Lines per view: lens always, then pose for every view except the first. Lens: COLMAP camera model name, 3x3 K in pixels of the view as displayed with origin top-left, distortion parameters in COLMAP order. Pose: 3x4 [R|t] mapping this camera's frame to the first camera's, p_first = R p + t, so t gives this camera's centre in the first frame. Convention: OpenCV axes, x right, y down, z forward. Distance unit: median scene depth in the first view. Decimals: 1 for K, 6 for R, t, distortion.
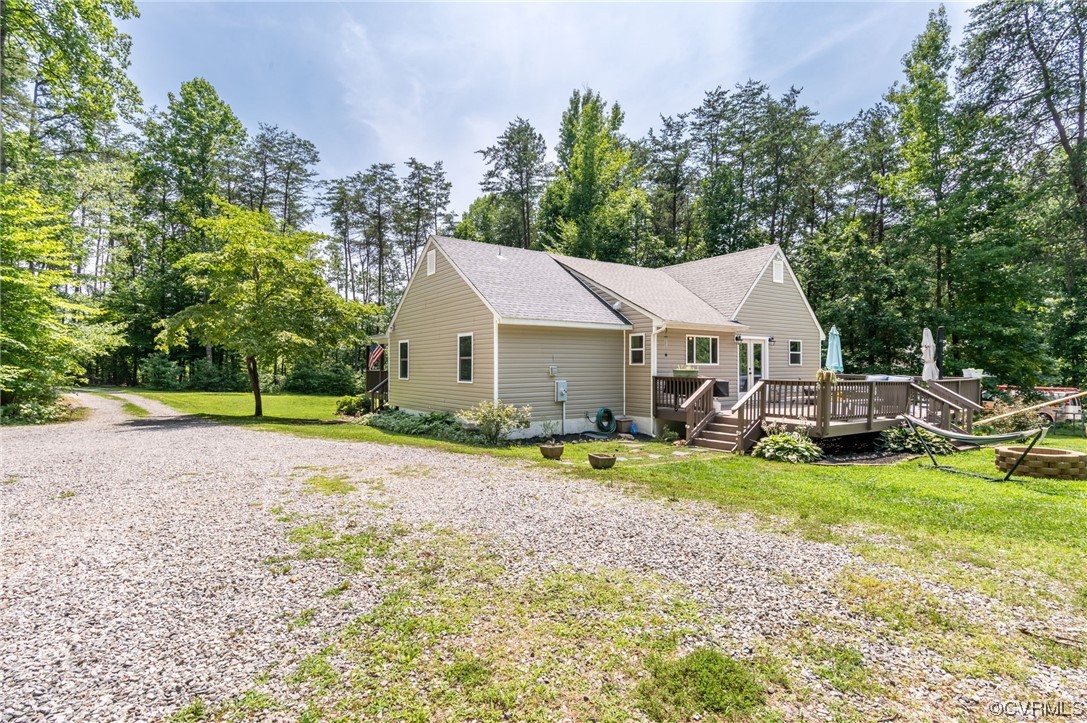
lens RADIAL K [[531.2, 0, 537.0], [0, 531.2, 363.4], [0, 0, 1]] dist [0.003399, -0.000034]
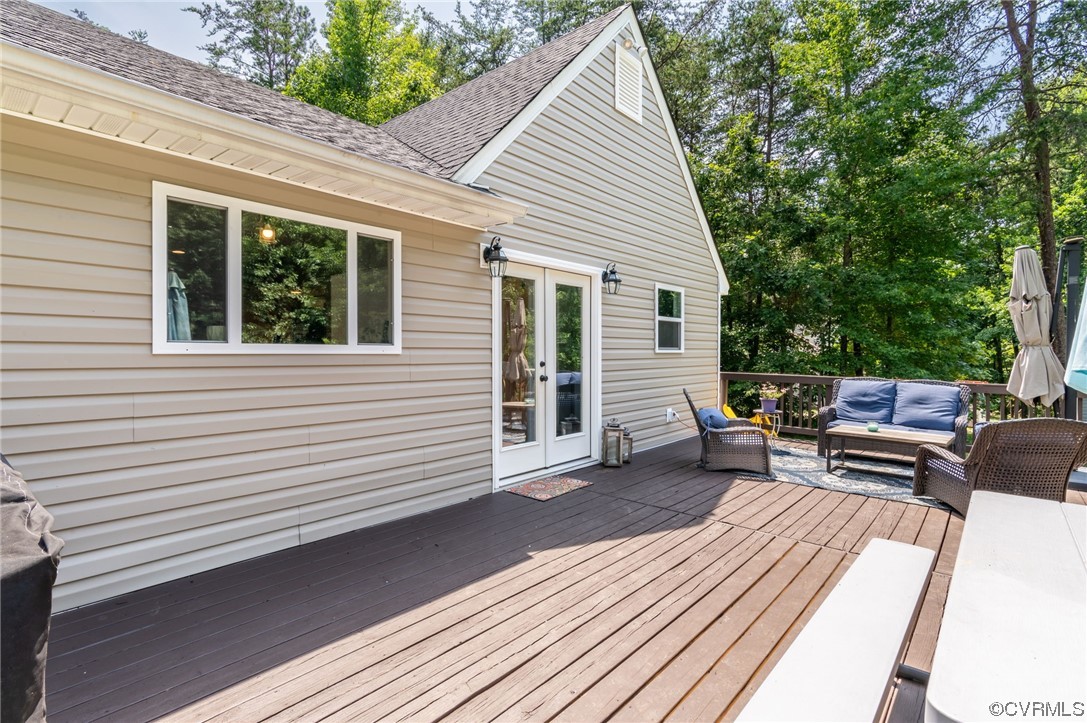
lens RADIAL K [[531.2, 0, 544.7], [0, 531.2, 356.4], [0, 0, 1]] dist [0.003399, -0.000034]
pose [[0.964592, -0.001806, 0.263741, 0.296527], [-0.002057, 0.999895, 0.014366, 0.001329], [-0.263739, -0.014400, 0.964487, 0.651141]]
